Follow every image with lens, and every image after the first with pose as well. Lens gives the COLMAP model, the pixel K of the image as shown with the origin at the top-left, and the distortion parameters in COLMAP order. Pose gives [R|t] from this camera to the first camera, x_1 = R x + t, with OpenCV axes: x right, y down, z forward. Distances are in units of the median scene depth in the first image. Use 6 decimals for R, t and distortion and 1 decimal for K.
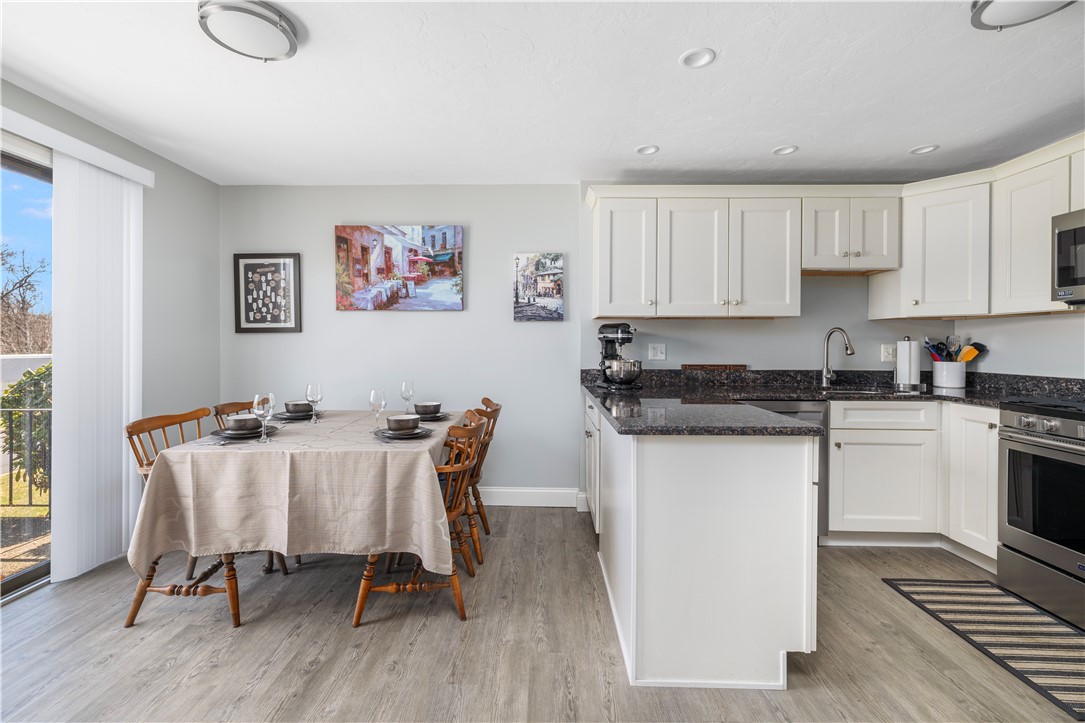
lens RADIAL K [[454.9, 0, 543.4], [0, 454.9, 354.8], [0, 0, 1]] dist [-0.008048, -0.000745]
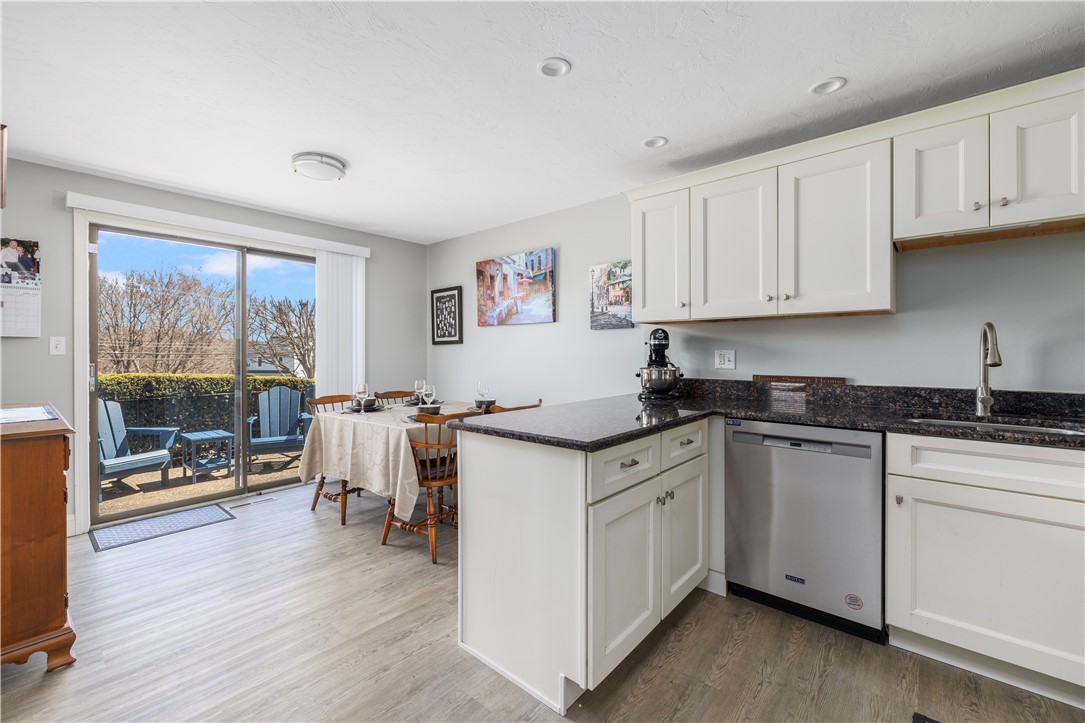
lens RADIAL K [[454.9, 0, 543.0], [0, 454.9, 358.7], [0, 0, 1]] dist [-0.008048, -0.000745]
pose [[0.764987, 0.004384, -0.644030, 0.537998], [-0.009537, 0.999944, -0.004522, -0.000844], [0.643975, 0.009601, 0.764987, 0.117709]]
